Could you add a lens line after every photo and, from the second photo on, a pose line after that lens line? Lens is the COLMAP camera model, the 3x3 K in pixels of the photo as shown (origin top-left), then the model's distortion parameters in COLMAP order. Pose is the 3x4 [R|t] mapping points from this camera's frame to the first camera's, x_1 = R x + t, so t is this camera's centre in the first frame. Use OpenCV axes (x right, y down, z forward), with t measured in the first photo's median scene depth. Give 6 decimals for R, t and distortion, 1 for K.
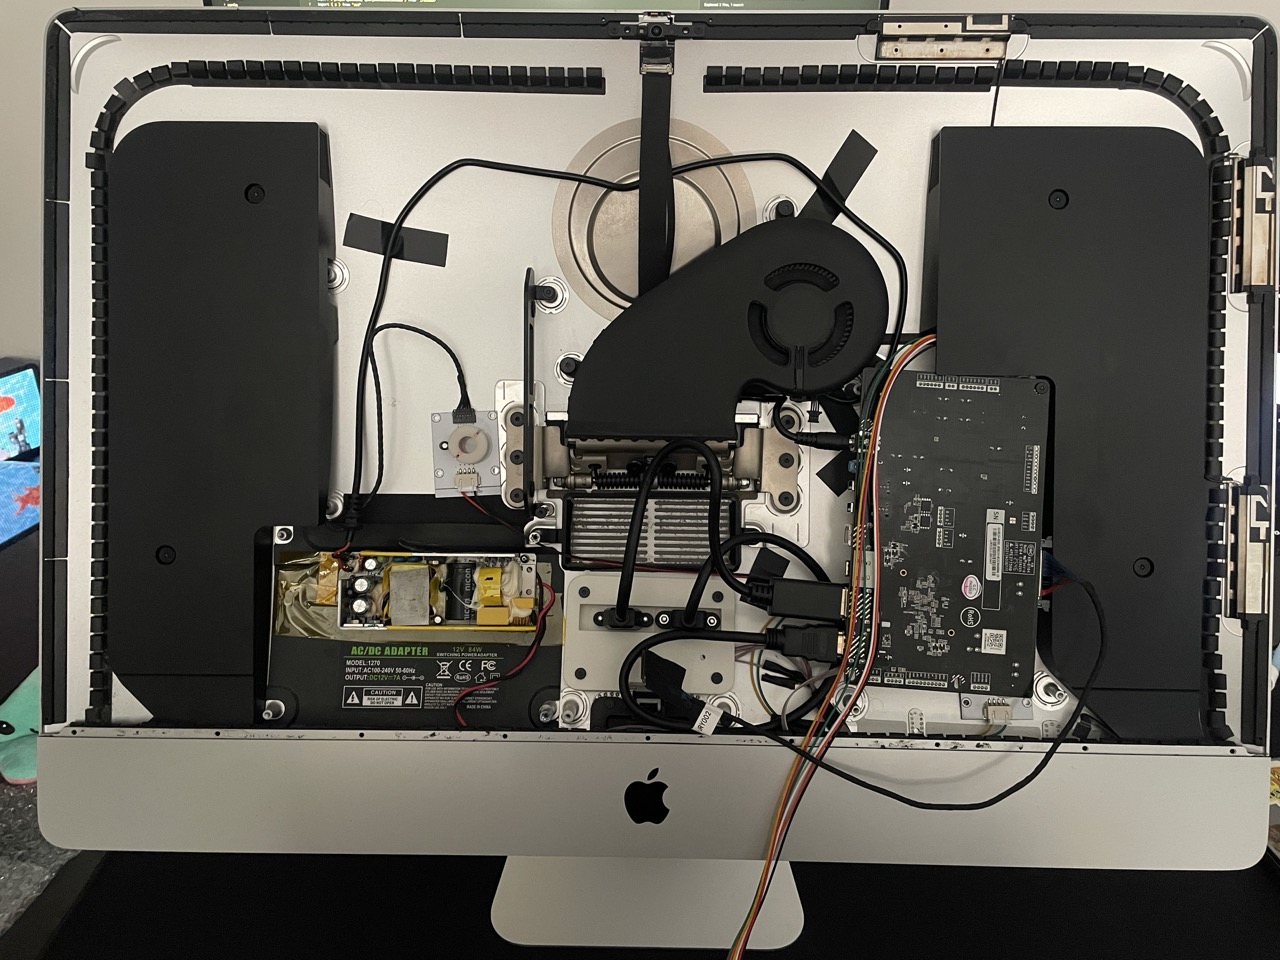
lens RADIAL K [[962.9, 0, 652.9], [0, 962.9, 468.3], [0, 0, 1]] dist [0.048827, -0.069386]
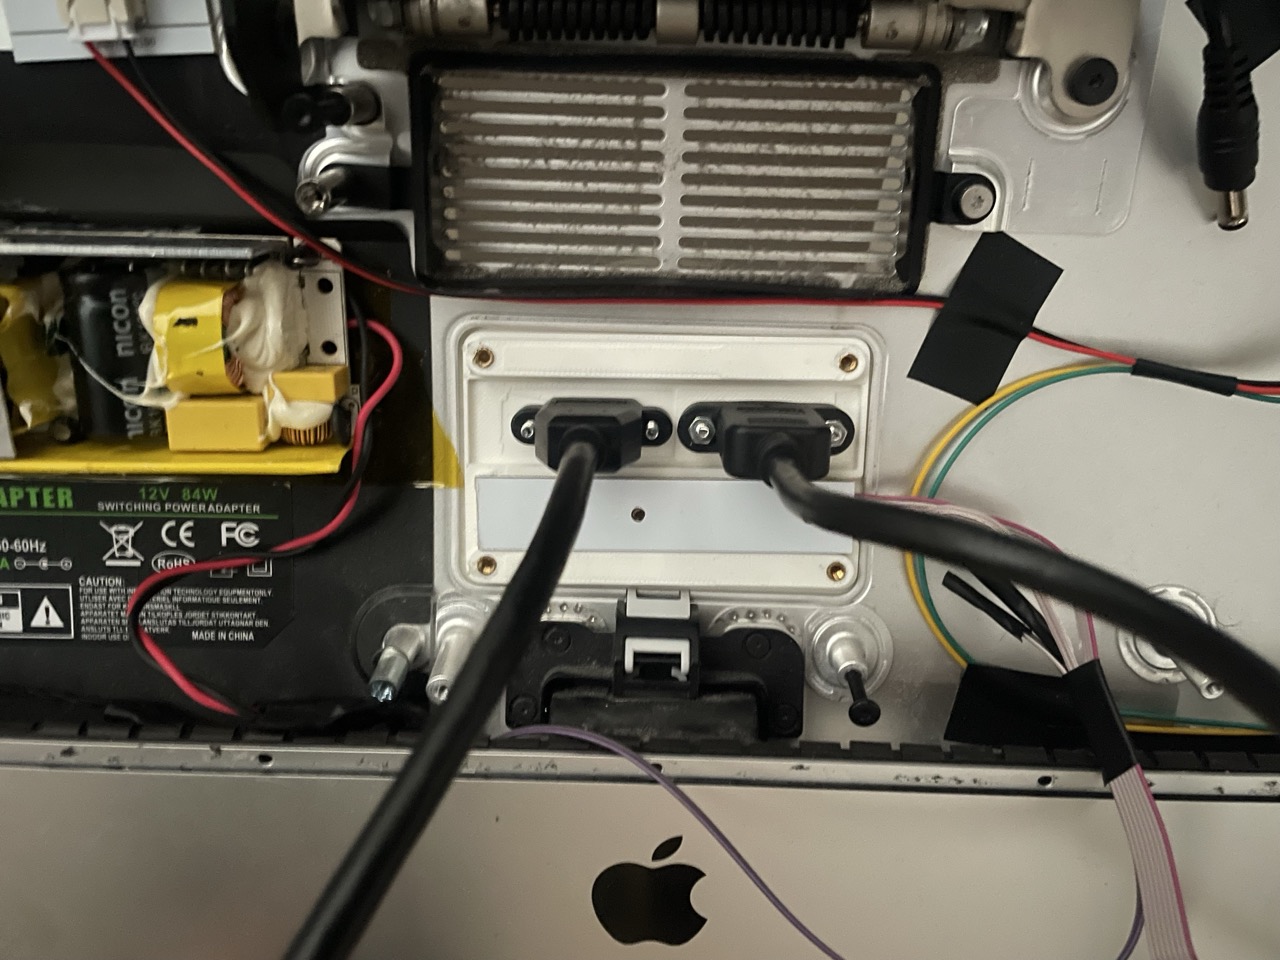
lens RADIAL K [[962.9, 0, 646.0], [0, 962.9, 448.0], [0, 0, 1]] dist [0.048827, -0.069386]
pose [[0.999871, 0.015452, 0.004336, -0.012088], [-0.015956, 0.928101, 0.371986, 0.028611], [0.001724, -0.372007, 0.928228, 0.695120]]
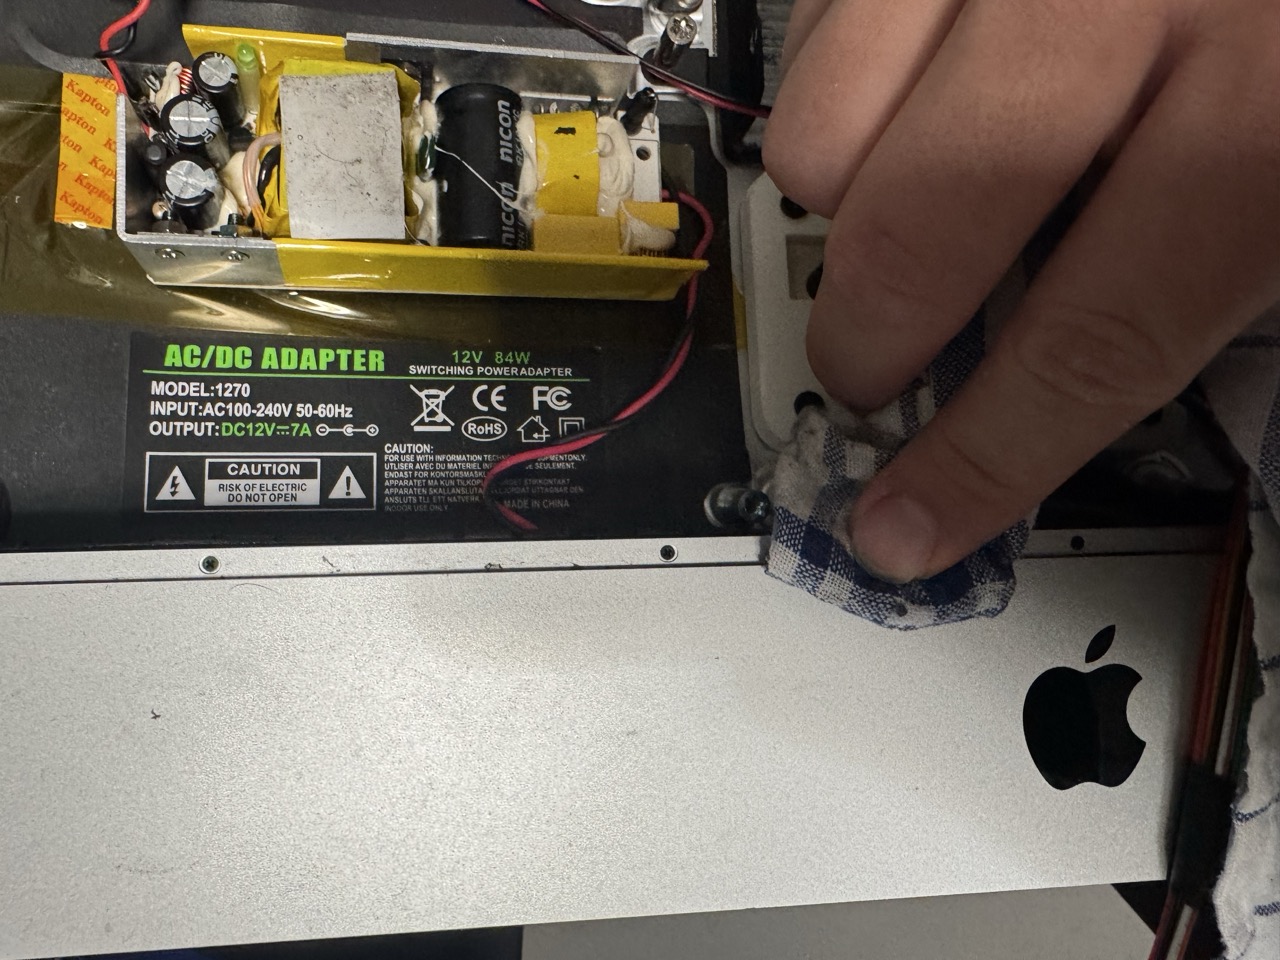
lens RADIAL K [[873.0, 0, 546.3], [0, 873.0, 480.0], [0, 0, 1]] dist [0.017359, -0.060800]
pose [[0.993483, -0.026062, 0.110963, -0.222507], [0.024775, 0.999609, 0.012960, 0.244899], [-0.111258, -0.010127, 0.993740, 0.707453]]
